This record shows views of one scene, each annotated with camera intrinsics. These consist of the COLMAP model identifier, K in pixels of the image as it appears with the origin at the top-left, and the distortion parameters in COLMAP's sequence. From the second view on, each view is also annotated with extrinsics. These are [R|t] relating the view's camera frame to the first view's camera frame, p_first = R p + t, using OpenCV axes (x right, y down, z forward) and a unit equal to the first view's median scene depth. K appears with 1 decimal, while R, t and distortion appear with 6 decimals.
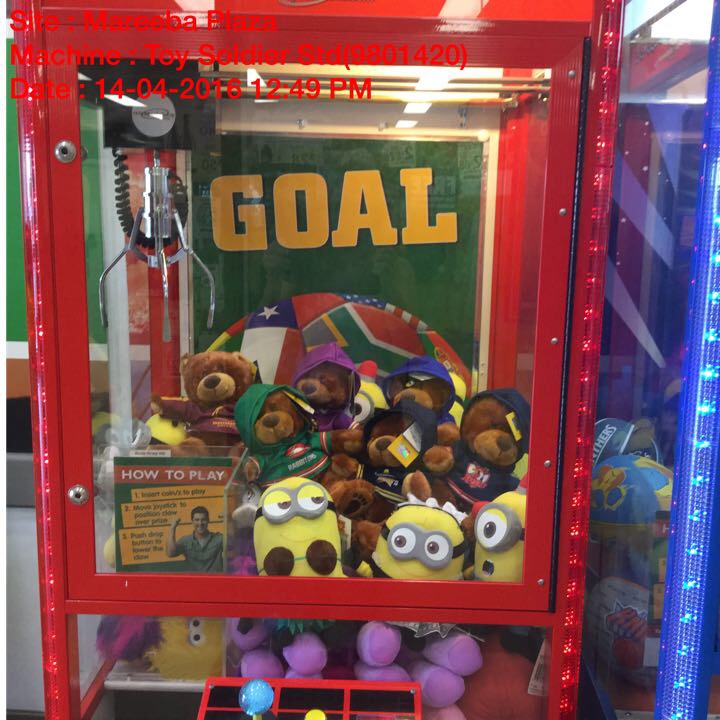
lens RADIAL K [[915.3, 0, 360.0], [0, 915.3, 360.0], [0, 0, 1]] dist [0.116703, -0.026019]
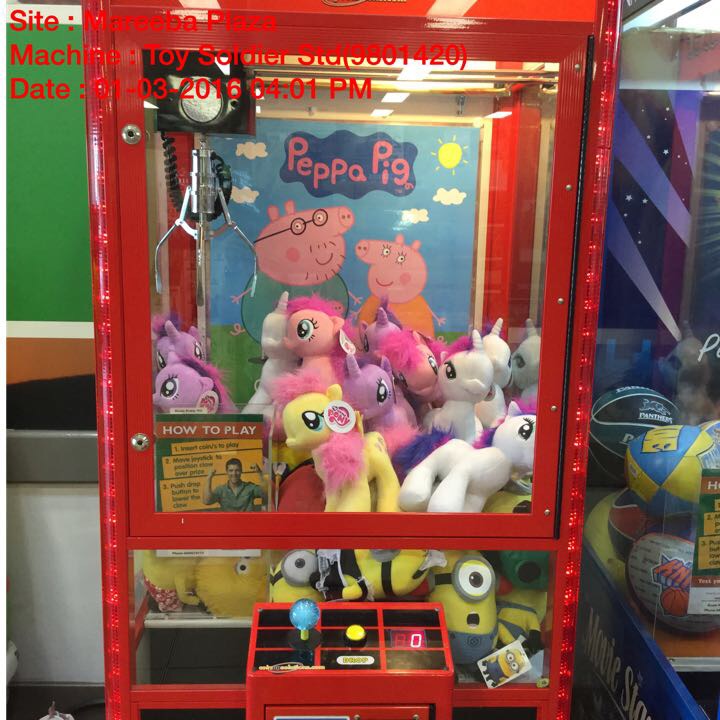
lens RADIAL K [[915.3, 0, 360.0], [0, 915.3, 360.0], [0, 0, 1]] dist [0.116703, -0.026019]
pose [[0.998322, -0.010726, 0.056897, -0.084334], [0.010142, 0.999893, 0.010540, 0.030928], [-0.057004, -0.009945, 0.998324, -0.107507]]
